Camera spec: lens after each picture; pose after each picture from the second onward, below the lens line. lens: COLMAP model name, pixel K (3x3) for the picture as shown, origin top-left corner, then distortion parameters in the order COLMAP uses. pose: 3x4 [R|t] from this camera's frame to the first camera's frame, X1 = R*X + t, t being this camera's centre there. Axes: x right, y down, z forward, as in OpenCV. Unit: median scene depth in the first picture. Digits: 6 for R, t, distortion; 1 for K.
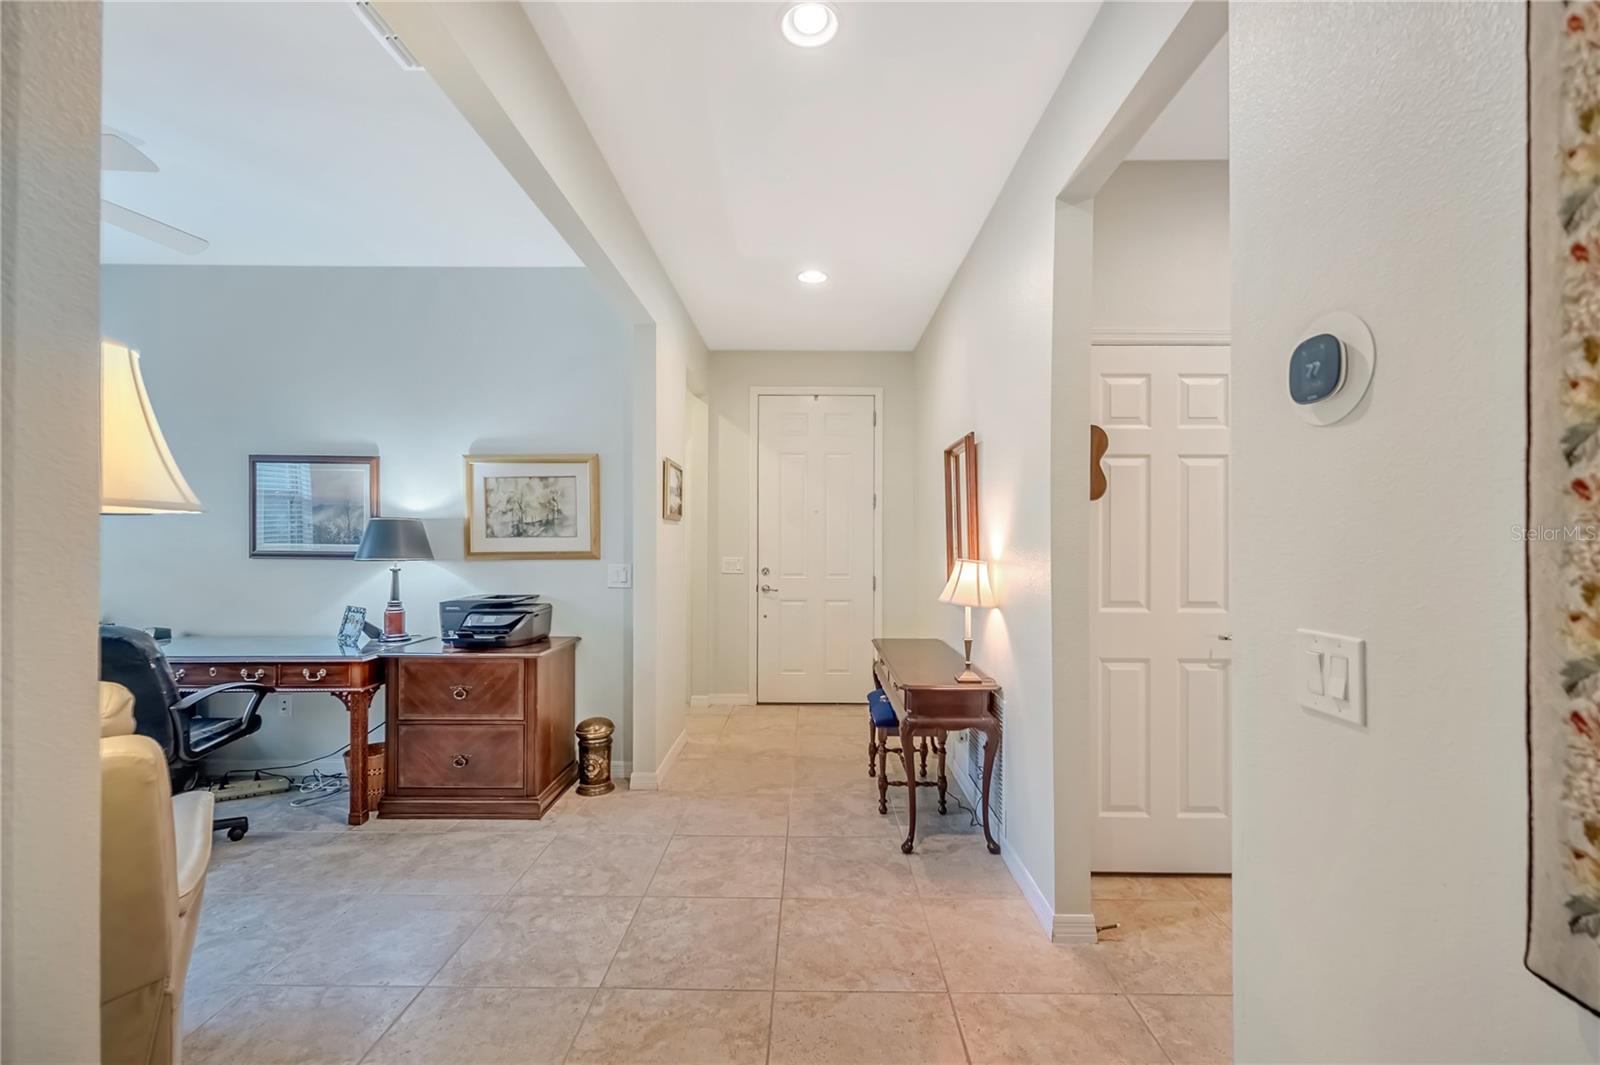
lens RADIAL K [[658.1, 0, 805.5], [0, 658.1, 542.2], [0, 0, 1]] dist [-0.000314, -0.000388]
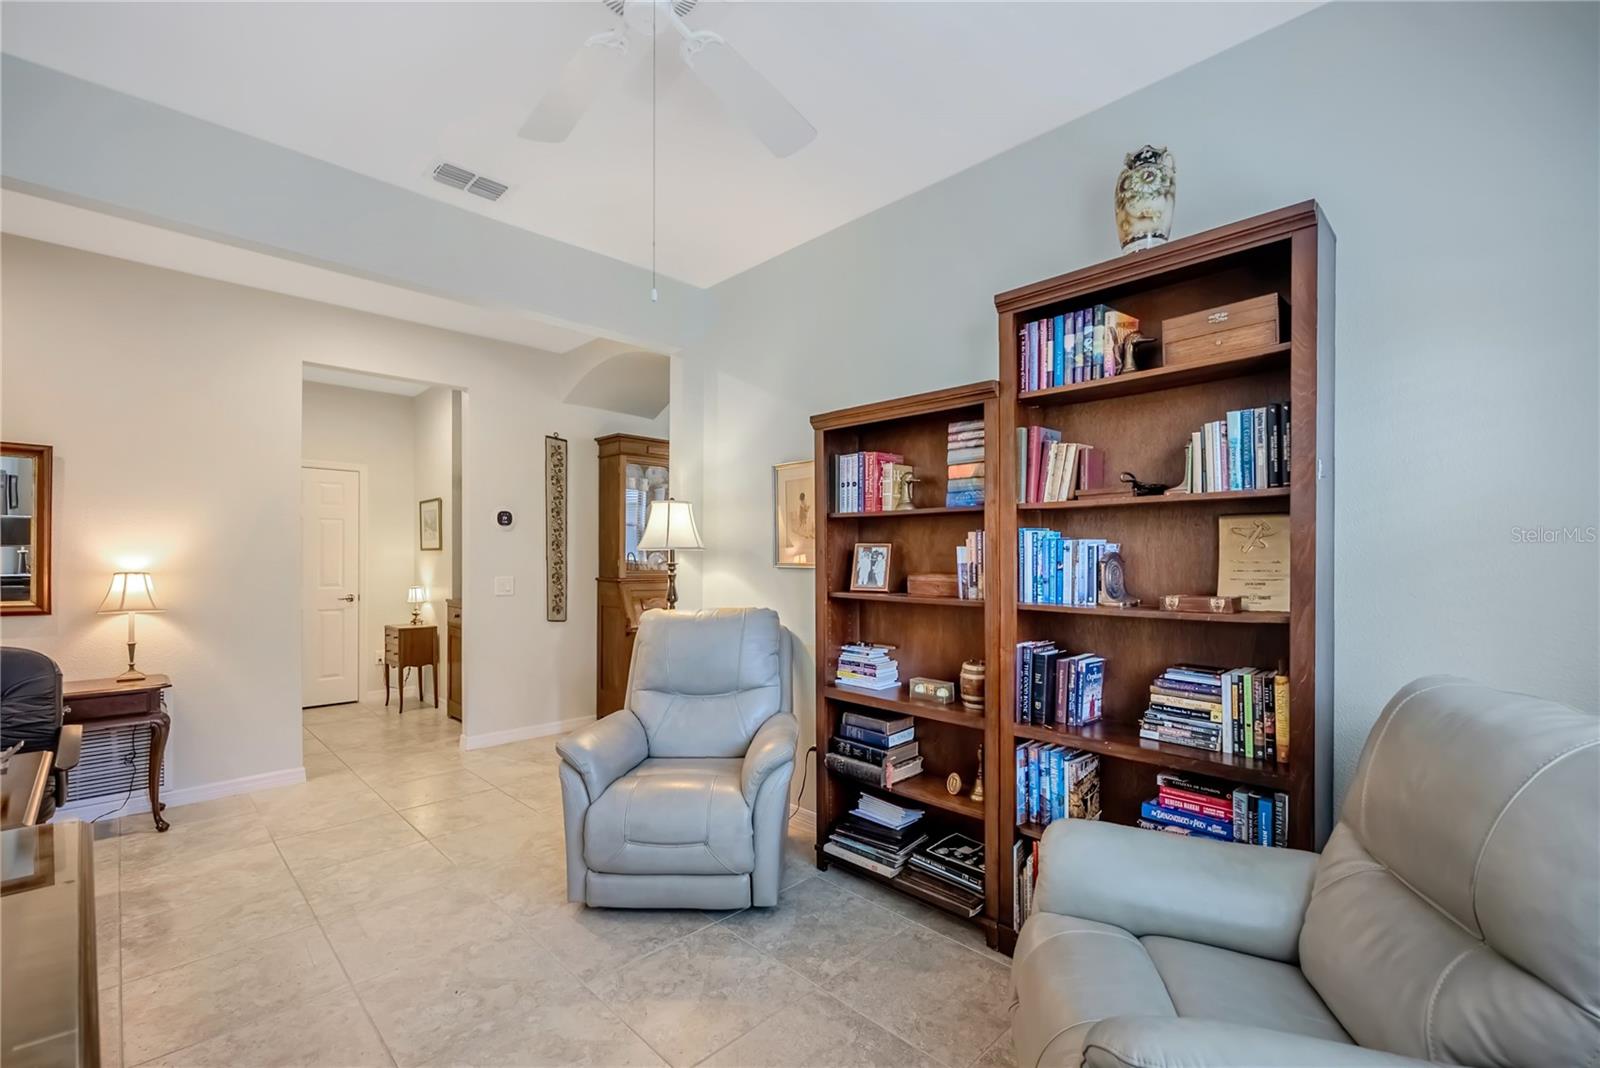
lens RADIAL K [[658.1, 0, 805.5], [0, 658.1, 543.7], [0, 0, 1]] dist [-0.000314, -0.000388]
pose [[-0.715196, 0.006192, 0.698896, -1.618475], [-0.002920, 0.999926, -0.011846, -0.017355], [-0.698918, -0.010513, -0.715125, 1.169280]]
